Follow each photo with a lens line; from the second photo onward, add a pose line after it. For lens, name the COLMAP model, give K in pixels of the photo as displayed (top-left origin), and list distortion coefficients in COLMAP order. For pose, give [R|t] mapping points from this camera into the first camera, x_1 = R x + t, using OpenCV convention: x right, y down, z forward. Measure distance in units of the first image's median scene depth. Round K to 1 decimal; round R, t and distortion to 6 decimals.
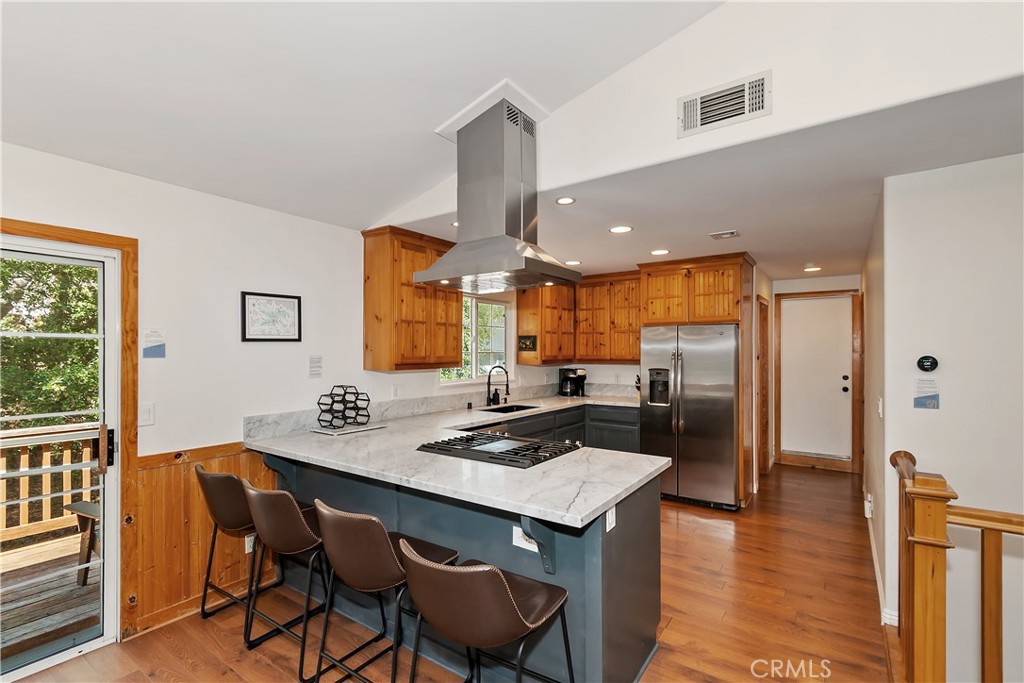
lens RADIAL K [[464.2, 0, 508.6], [0, 464.2, 350.7], [0, 0, 1]] dist [0.009393, -0.004246]
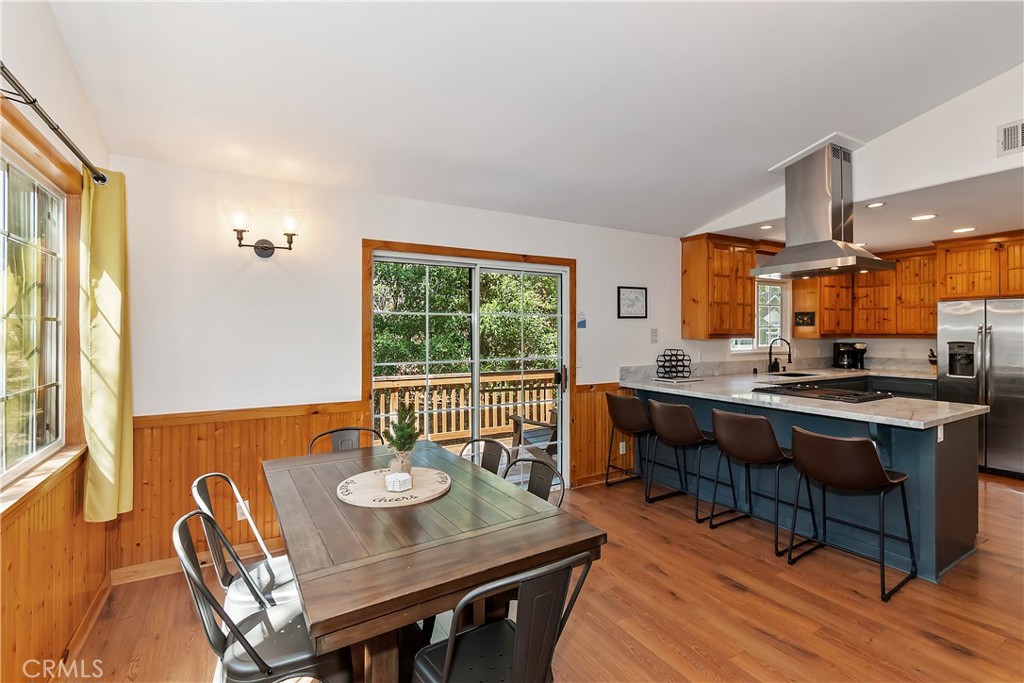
lens RADIAL K [[464.2, 0, 509.0], [0, 464.2, 330.0], [0, 0, 1]] dist [0.009393, -0.004246]
pose [[0.910595, -0.001534, -0.413296, -0.163616], [0.000695, 0.999997, -0.002182, 0.014182], [0.413299, 0.001700, 0.910594, -0.358702]]
